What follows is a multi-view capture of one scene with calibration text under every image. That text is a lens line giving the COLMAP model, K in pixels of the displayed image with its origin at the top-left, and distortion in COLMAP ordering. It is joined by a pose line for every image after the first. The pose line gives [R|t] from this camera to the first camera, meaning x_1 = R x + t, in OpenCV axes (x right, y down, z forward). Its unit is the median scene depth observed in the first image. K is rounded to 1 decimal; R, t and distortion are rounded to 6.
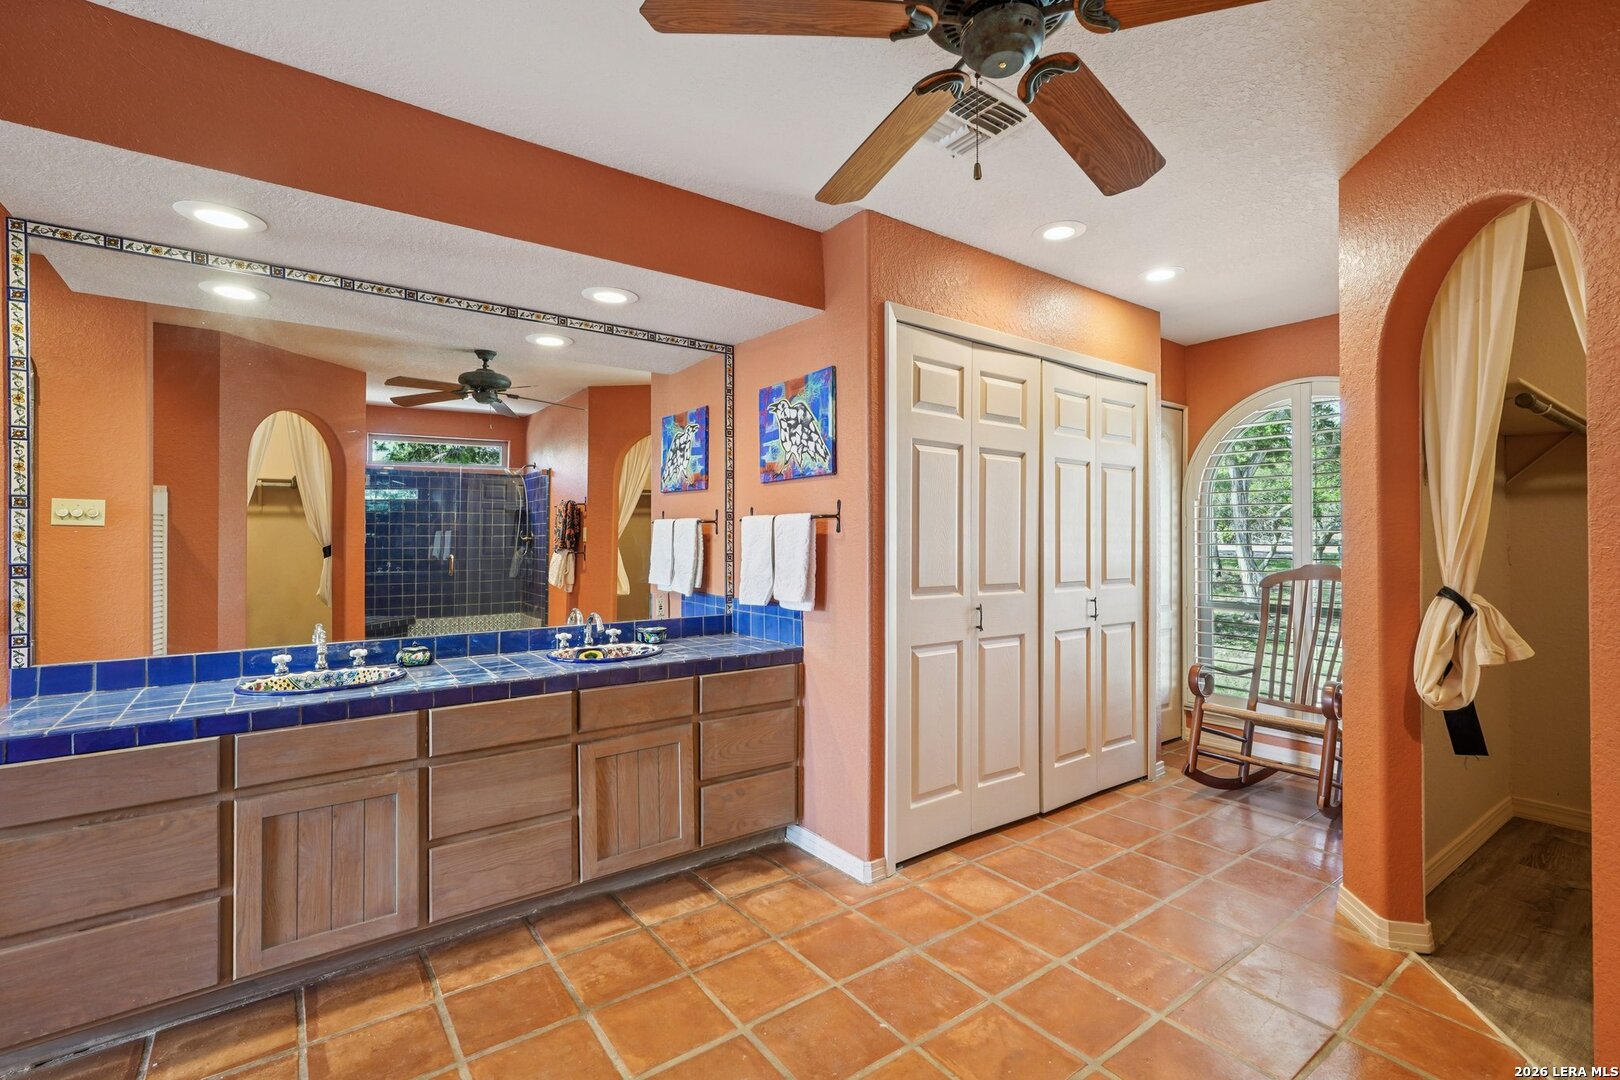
lens RADIAL K [[718.2, 0, 805.8], [0, 718.2, 544.7], [0, 0, 1]] dist [0.001009, 0.000649]
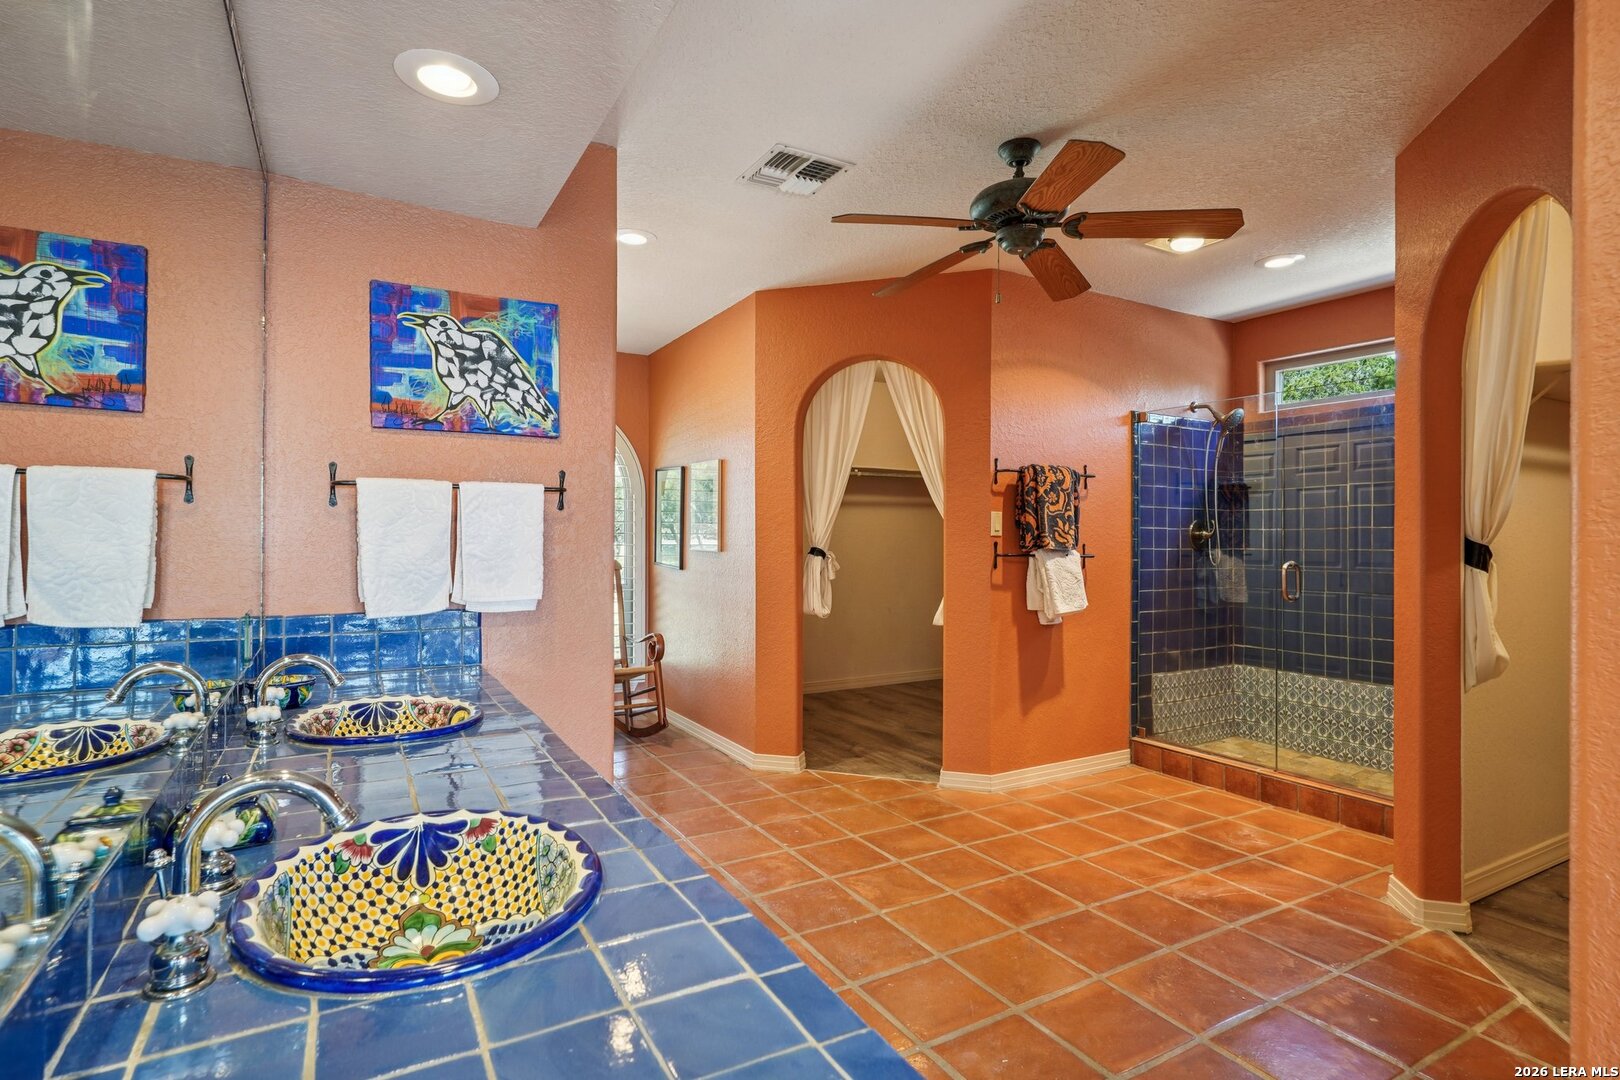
lens RADIAL K [[820.3, 0, 804.7], [0, 820.3, 537.4], [0, 0, 1]] dist [-0.000223, -0.000297]
pose [[0.121464, -0.001573, 0.992595, -0.790396], [0.000603, 0.999999, 0.001511, 0.012261], [-0.992596, 0.000415, 0.121465, 0.566885]]
